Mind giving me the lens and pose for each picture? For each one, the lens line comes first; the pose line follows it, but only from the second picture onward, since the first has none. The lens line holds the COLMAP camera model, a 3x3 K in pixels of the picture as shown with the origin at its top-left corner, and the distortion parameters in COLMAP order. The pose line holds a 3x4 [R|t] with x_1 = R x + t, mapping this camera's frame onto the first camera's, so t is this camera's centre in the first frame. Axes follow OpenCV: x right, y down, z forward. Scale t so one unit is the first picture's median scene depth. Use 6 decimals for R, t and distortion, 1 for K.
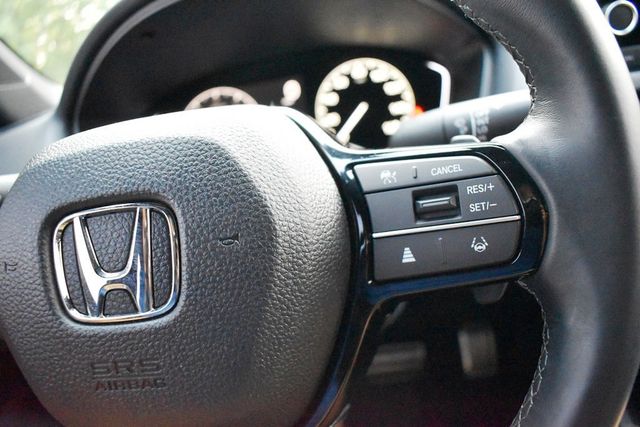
lens RADIAL K [[492.7, 0, 320.0], [0, 492.7, 213.5], [0, 0, 1]] dist [-0.099013, 0.008849]
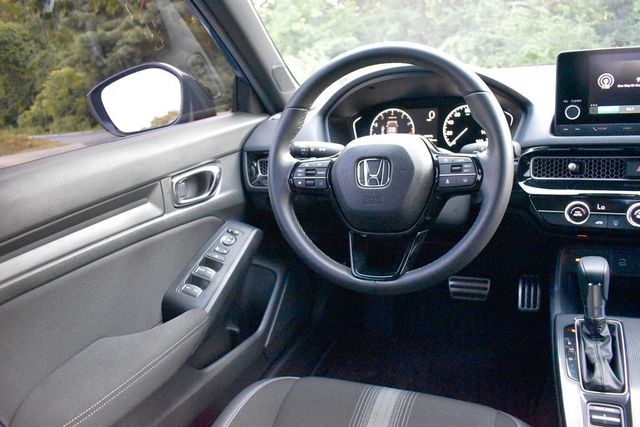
lens RADIAL K [[492.7, 0, 320.0], [0, 492.7, 213.5], [0, 0, 1]] dist [-0.099013, 0.008849]
pose [[0.952602, 0.147887, -0.265854, 0.284136], [-0.138430, 0.988895, 0.054075, 0.268485], [0.270899, -0.014710, 0.962495, -2.988417]]
